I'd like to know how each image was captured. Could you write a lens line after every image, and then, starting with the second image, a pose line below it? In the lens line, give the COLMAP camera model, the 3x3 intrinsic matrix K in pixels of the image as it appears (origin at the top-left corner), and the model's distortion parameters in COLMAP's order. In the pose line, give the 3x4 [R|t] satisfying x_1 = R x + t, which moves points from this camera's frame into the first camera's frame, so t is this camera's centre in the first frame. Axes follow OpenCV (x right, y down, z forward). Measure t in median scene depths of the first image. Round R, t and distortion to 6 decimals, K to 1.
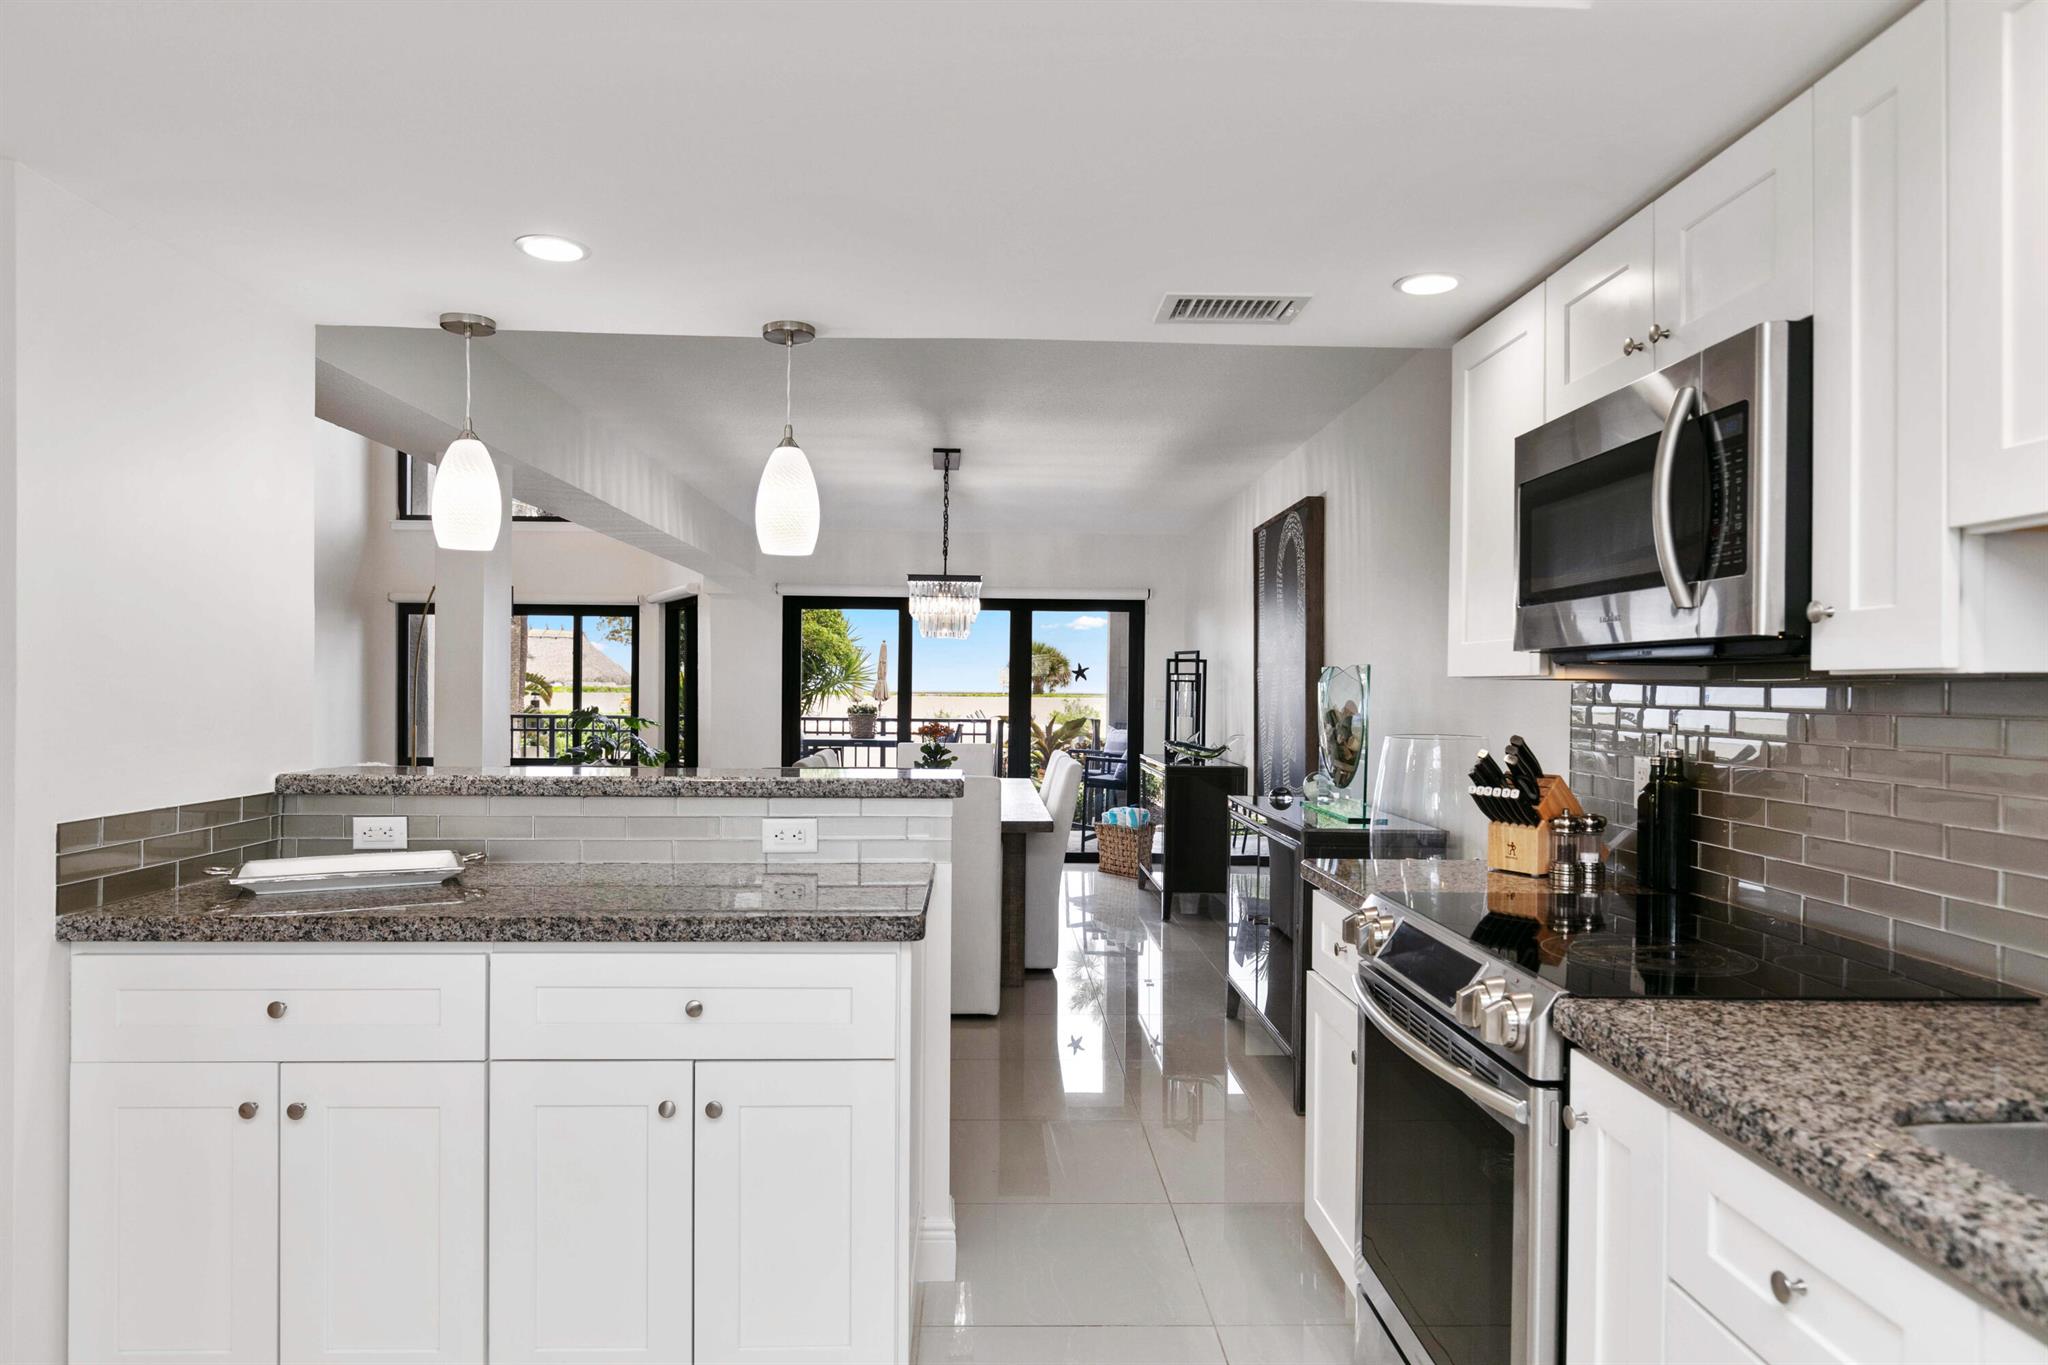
lens RADIAL K [[1242.1, 0, 1013.8], [0, 1242.1, 689.1], [0, 0, 1]] dist [0.003709, 0.001887]
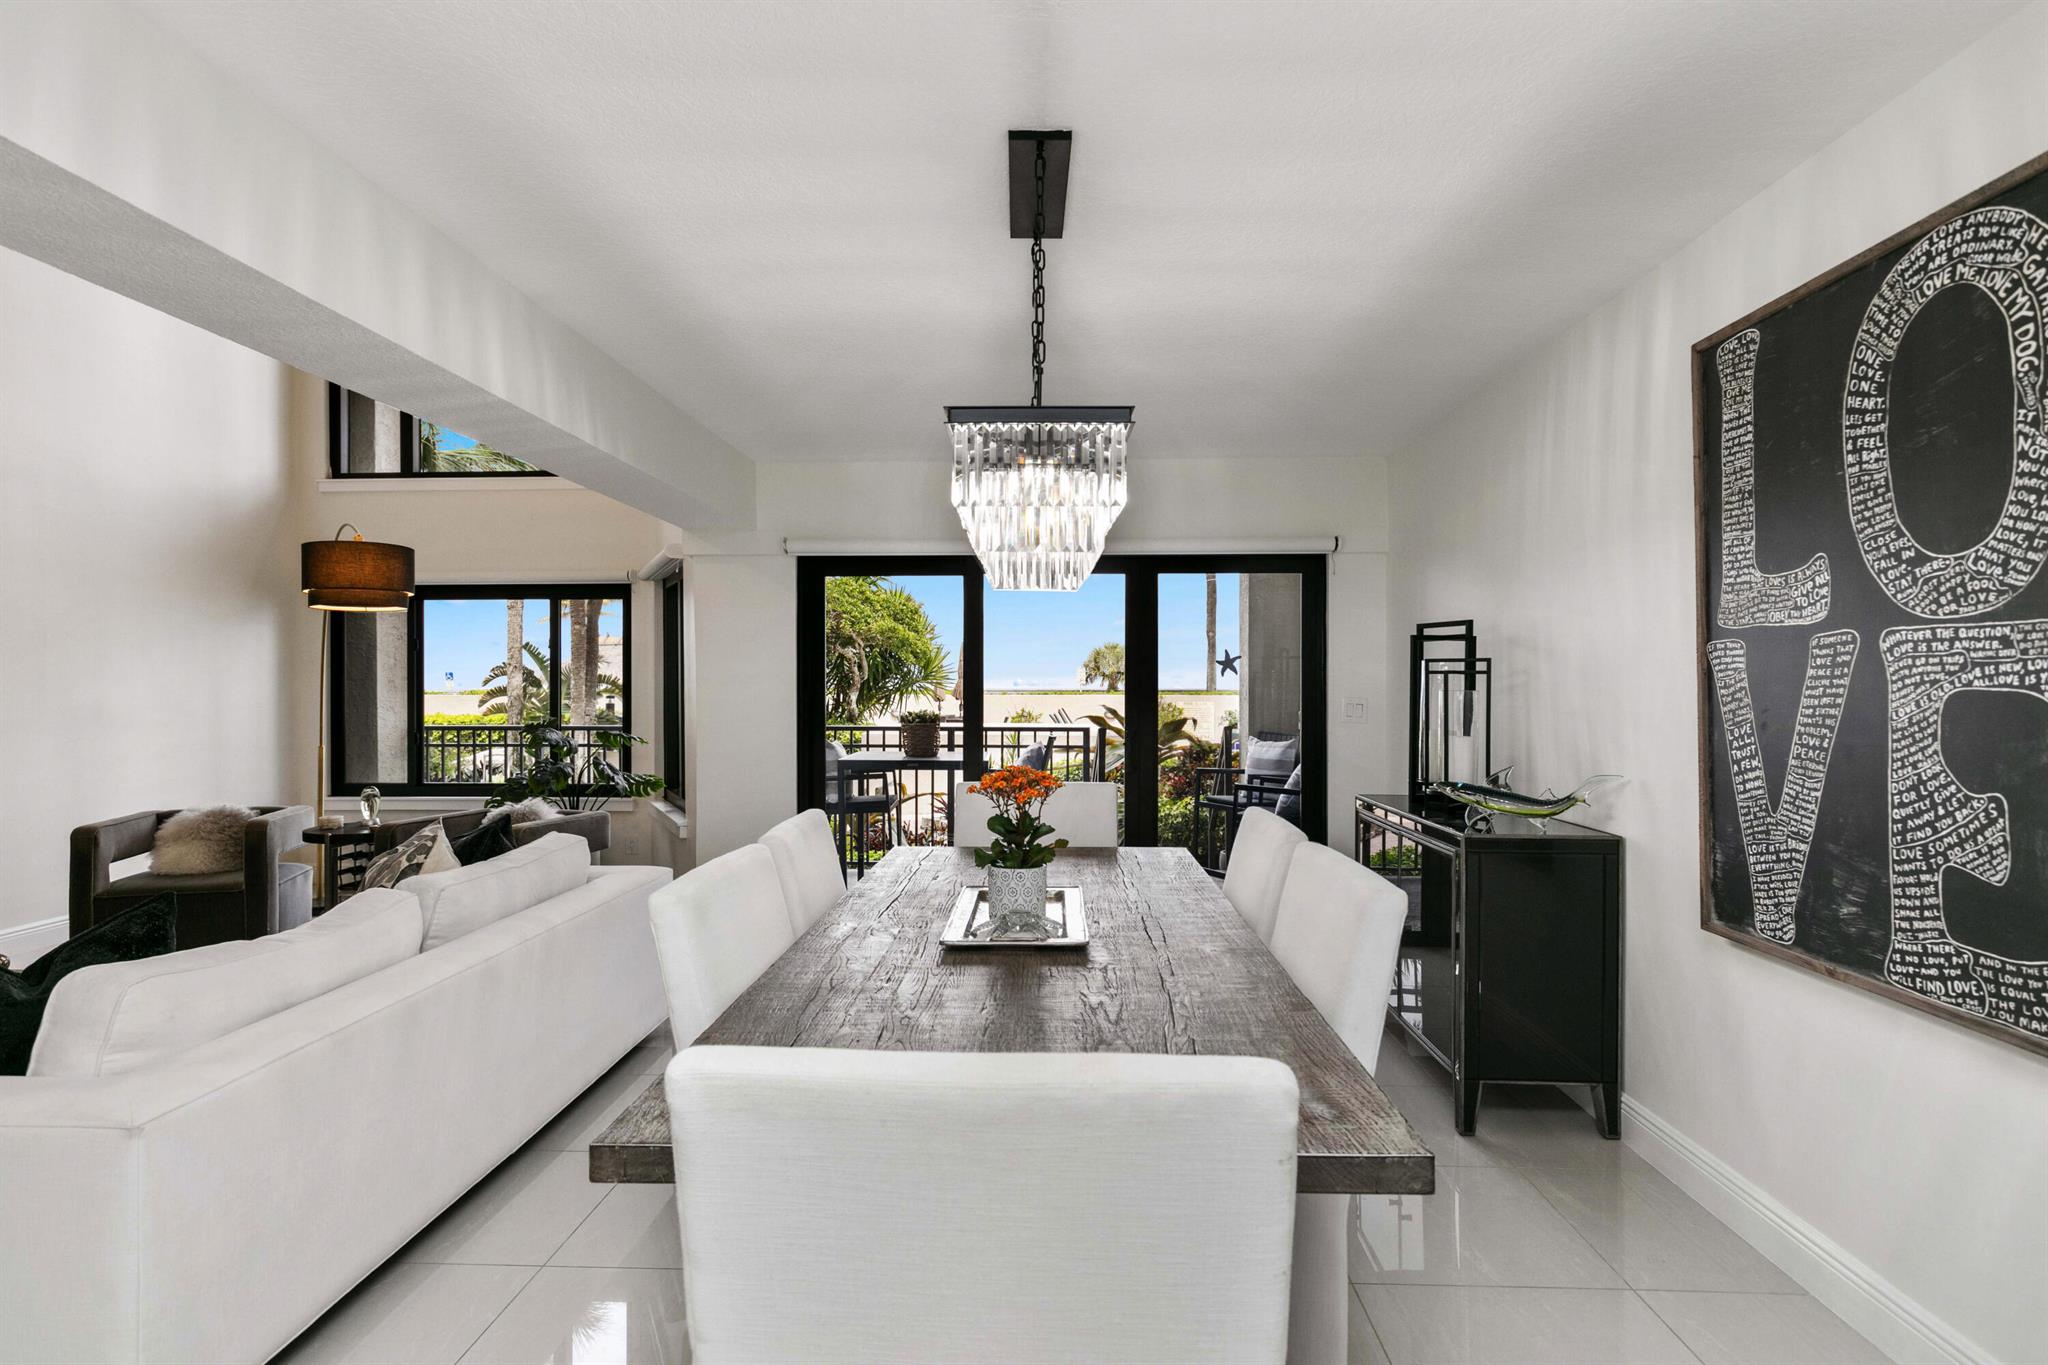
lens RADIAL K [[1088.5, 0, 1024.0], [0, 1088.5, 682.5], [0, 0, 1]] dist [-0.001800, -0.000739]
pose [[0.998370, -0.009356, -0.056303, -0.086741], [0.009152, 0.999951, -0.003874, -0.004955], [0.056336, 0.003352, 0.998406, 1.355696]]
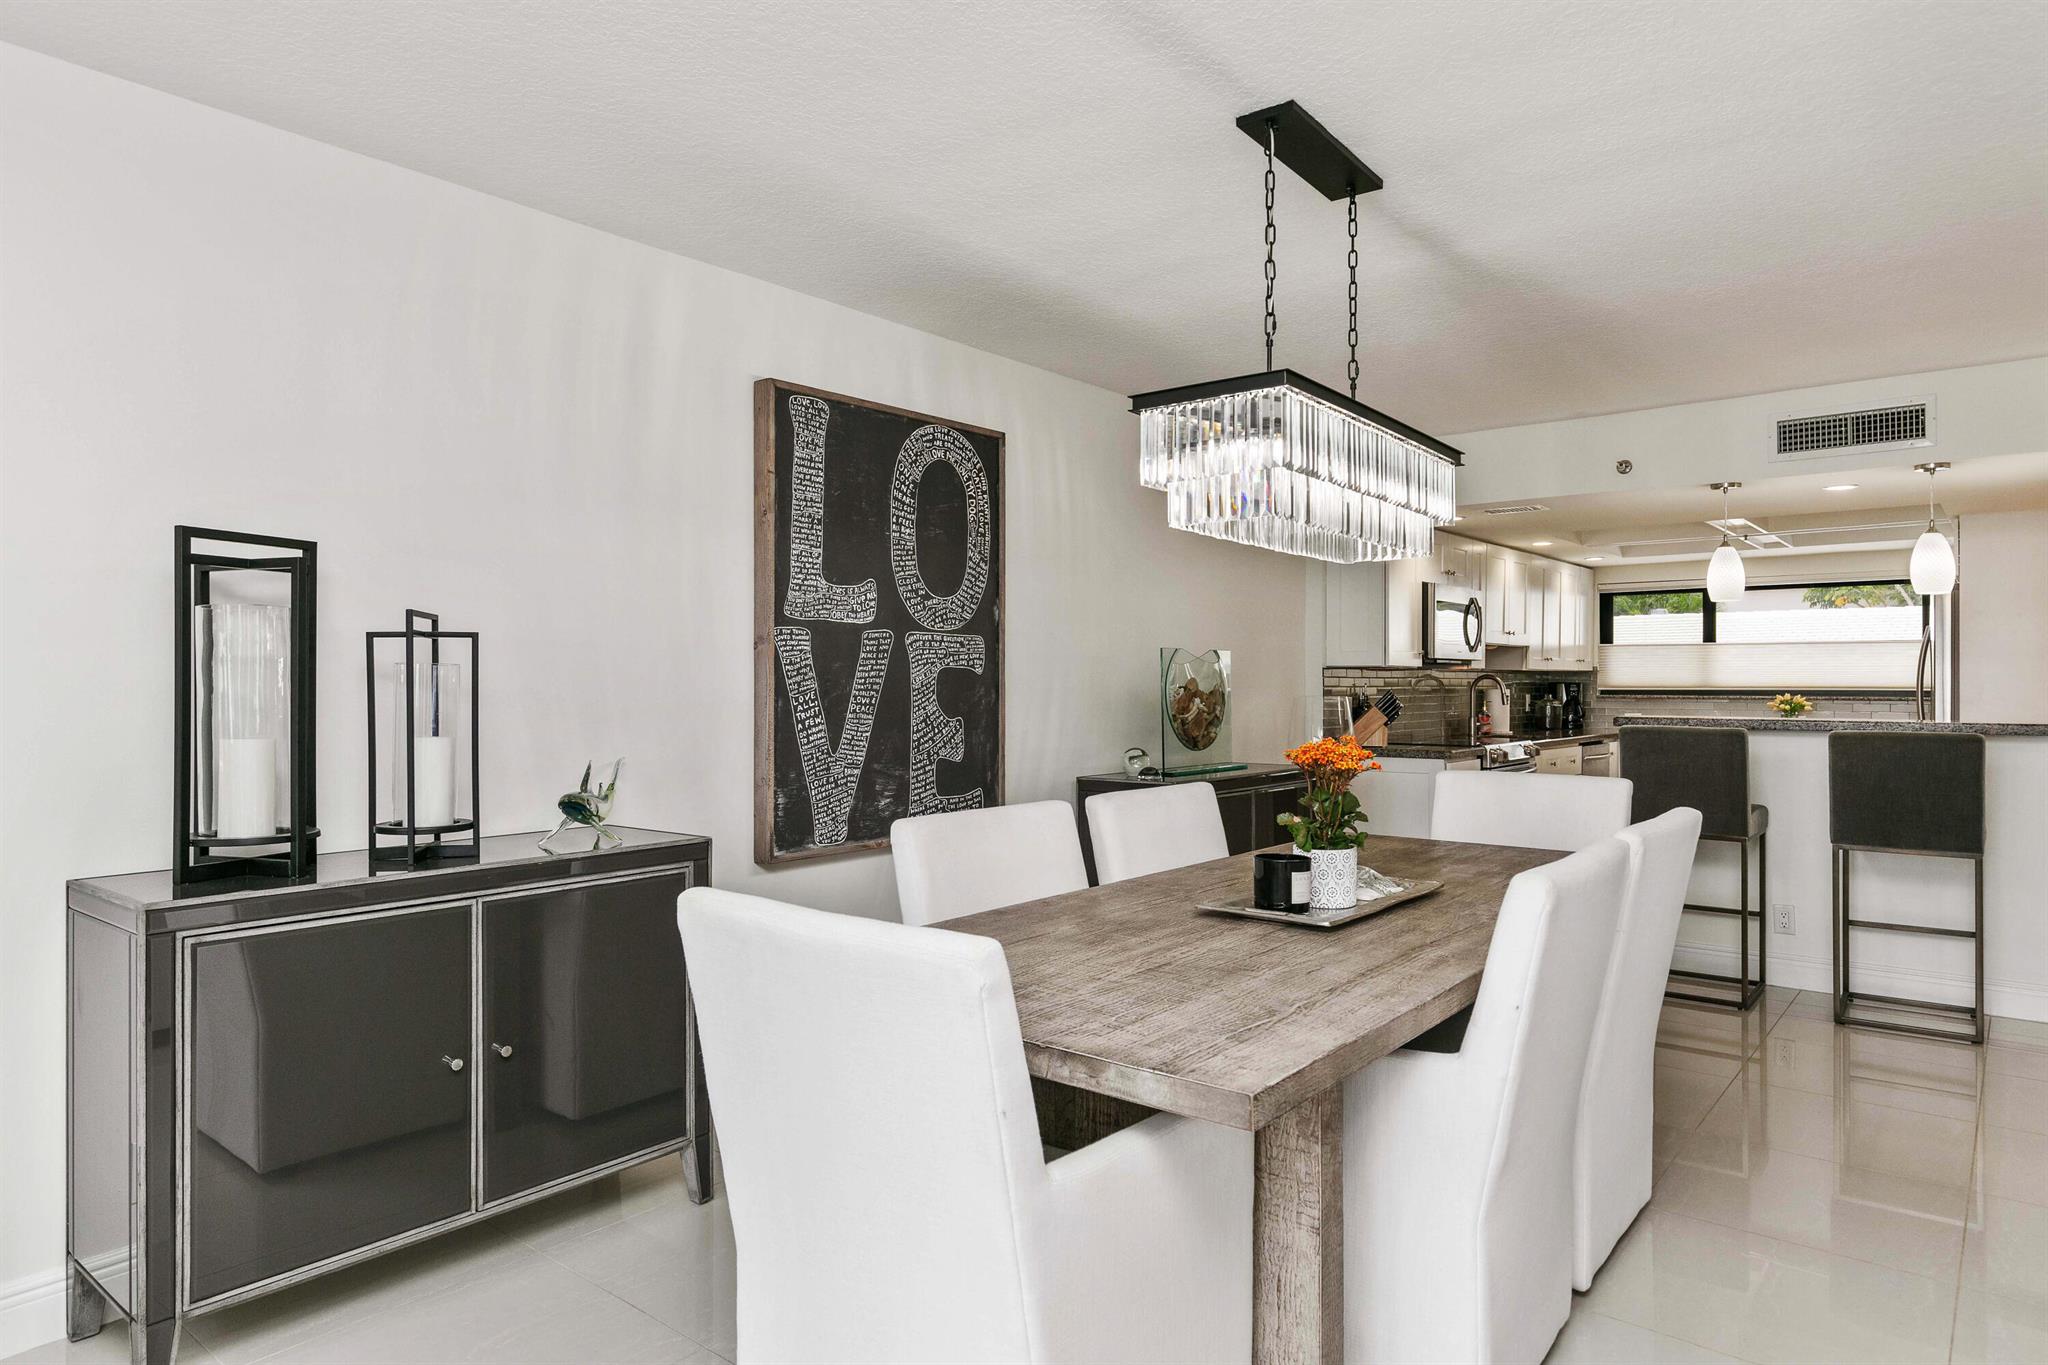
lens RADIAL K [[1225.6, 0, 1024.0], [0, 1225.6, 682.5], [0, 0, 1]] dist [0.011778, 0.001048]
pose [[-0.759834, -0.011022, 0.650024, -0.596595], [-0.007650, 0.999939, 0.008014, 0.008239], [-0.650072, 0.001117, -0.759871, 3.155160]]
